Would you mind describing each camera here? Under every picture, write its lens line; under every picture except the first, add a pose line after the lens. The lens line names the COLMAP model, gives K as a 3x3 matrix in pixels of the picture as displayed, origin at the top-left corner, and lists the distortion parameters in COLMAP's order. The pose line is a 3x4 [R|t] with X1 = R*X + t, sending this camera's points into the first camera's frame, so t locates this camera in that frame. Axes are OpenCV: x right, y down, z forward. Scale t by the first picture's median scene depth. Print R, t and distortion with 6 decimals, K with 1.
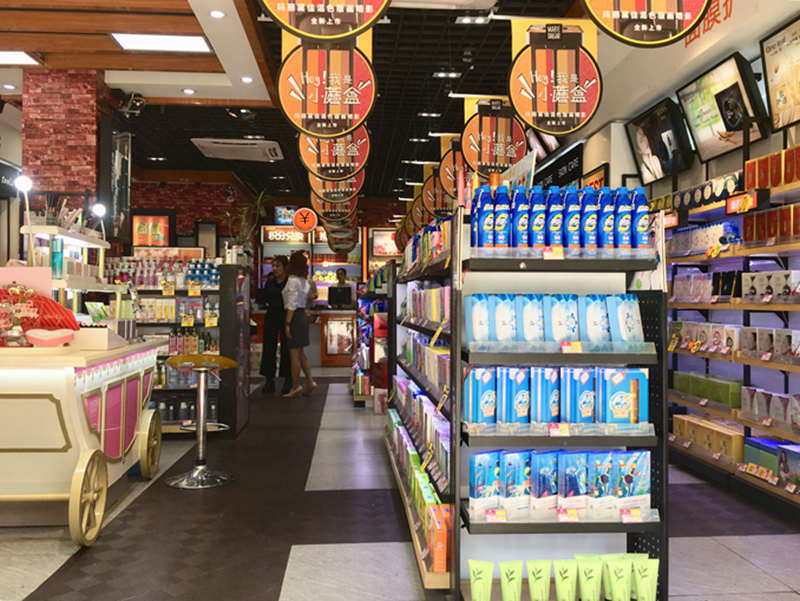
lens RADIAL K [[662.8, 0, 385.7], [0, 662.8, 292.4], [0, 0, 1]] dist [0.062869, -0.078600]
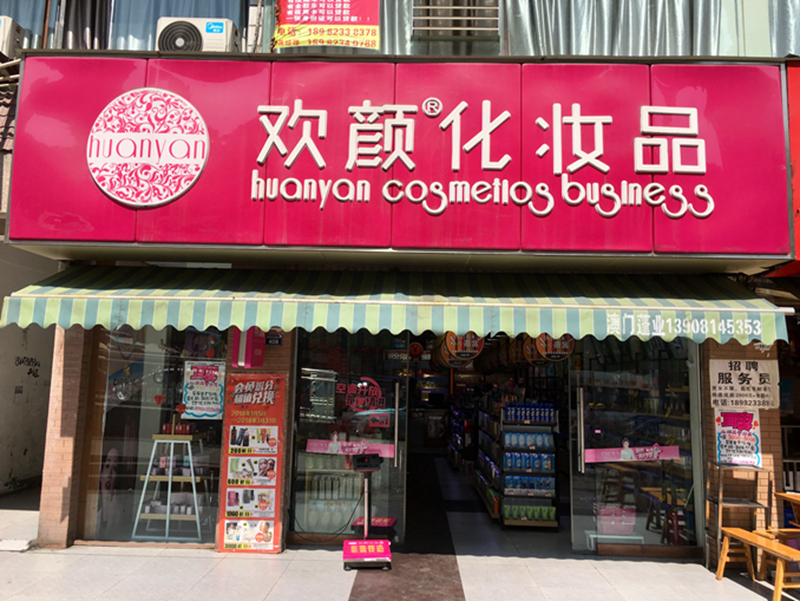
lens RADIAL K [[662.8, 0, 395.0], [0, 662.8, 299.8], [0, 0, 1]] dist [0.062869, -0.078600]
pose [[0.995935, 0.013393, -0.089078, -0.157269], [-0.022391, 0.994655, -0.100795, -0.335489], [0.087252, 0.102380, 0.990911, -2.750173]]
